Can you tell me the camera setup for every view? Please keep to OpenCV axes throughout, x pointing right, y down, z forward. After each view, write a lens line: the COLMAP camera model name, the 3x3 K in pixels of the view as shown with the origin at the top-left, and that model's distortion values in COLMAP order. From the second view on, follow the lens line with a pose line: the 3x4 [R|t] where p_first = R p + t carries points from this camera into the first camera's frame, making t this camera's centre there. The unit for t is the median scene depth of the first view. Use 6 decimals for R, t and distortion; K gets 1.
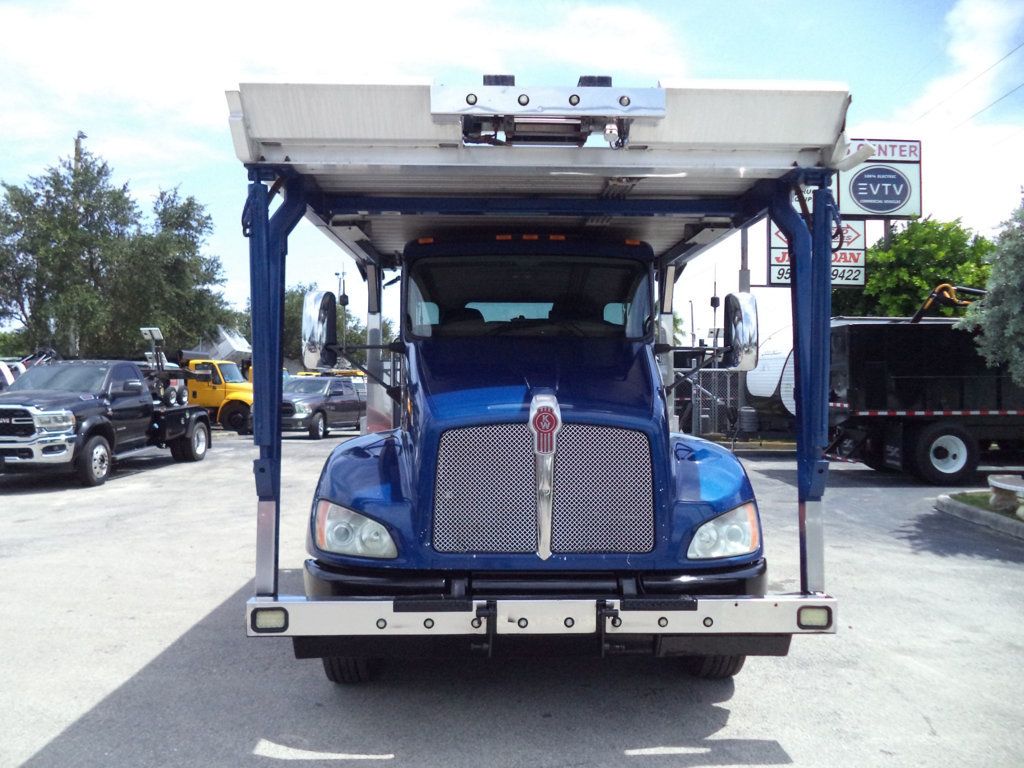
lens RADIAL K [[835.5, 0, 507.3], [0, 835.5, 378.1], [0, 0, 1]] dist [-0.024910, 0.003666]
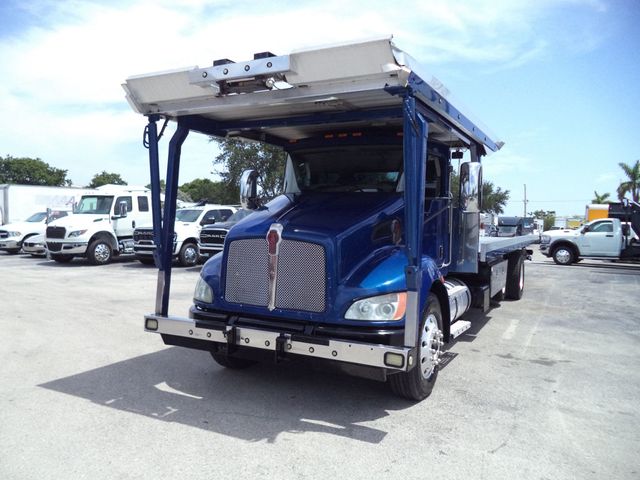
lens RADIAL K [[522.2, 0, 323.0], [0, 522.2, 235.4], [0, 0, 1]] dist [-0.024910, 0.003666]
pose [[0.879684, 0.028046, -0.474730, 0.699262], [-0.013464, 0.999328, 0.034089, 0.005274], [0.475367, -0.023596, 0.879471, 0.021741]]
